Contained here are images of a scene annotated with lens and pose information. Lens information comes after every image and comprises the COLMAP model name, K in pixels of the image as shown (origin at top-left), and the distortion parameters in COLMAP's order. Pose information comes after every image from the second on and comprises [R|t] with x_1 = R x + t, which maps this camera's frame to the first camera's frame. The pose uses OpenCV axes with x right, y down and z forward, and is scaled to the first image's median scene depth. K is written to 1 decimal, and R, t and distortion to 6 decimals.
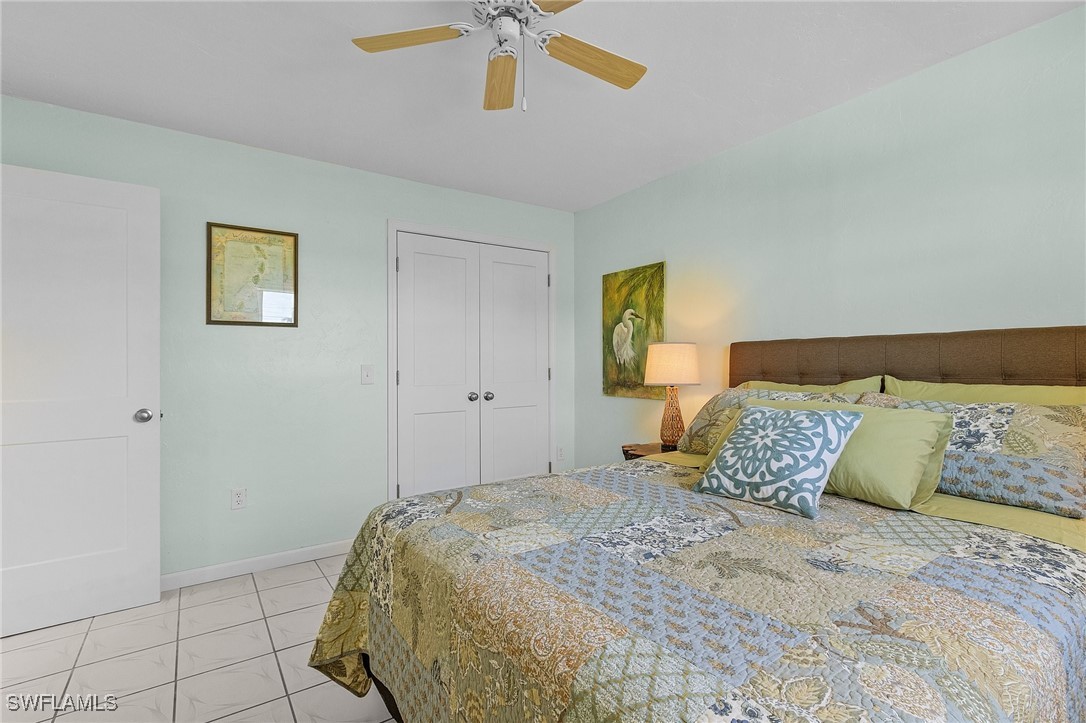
lens RADIAL K [[505.5, 0, 539.3], [0, 505.5, 364.4], [0, 0, 1]] dist [0.004523, 0.002289]
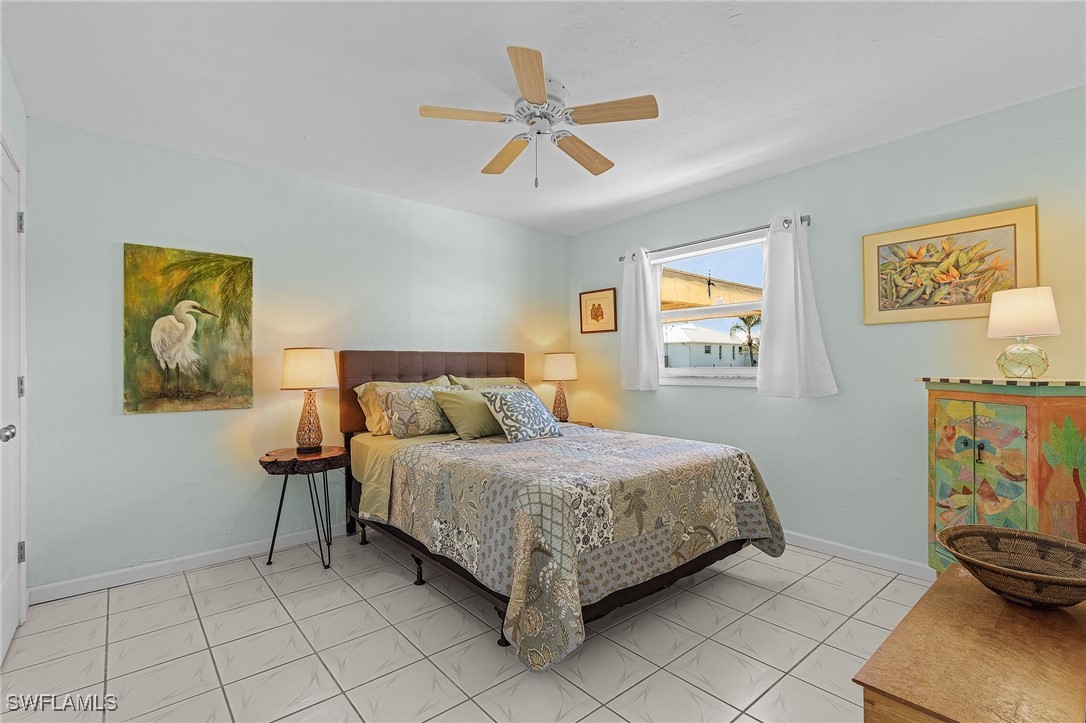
lens RADIAL K [[505.5, 0, 539.7], [0, 505.5, 363.1], [0, 0, 1]] dist [0.004523, 0.002289]
pose [[-0.097324, 0.011612, 0.995185, -0.681275], [0.006354, 0.999919, -0.011045, 0.002093], [-0.995232, 0.005249, -0.097390, 0.532220]]
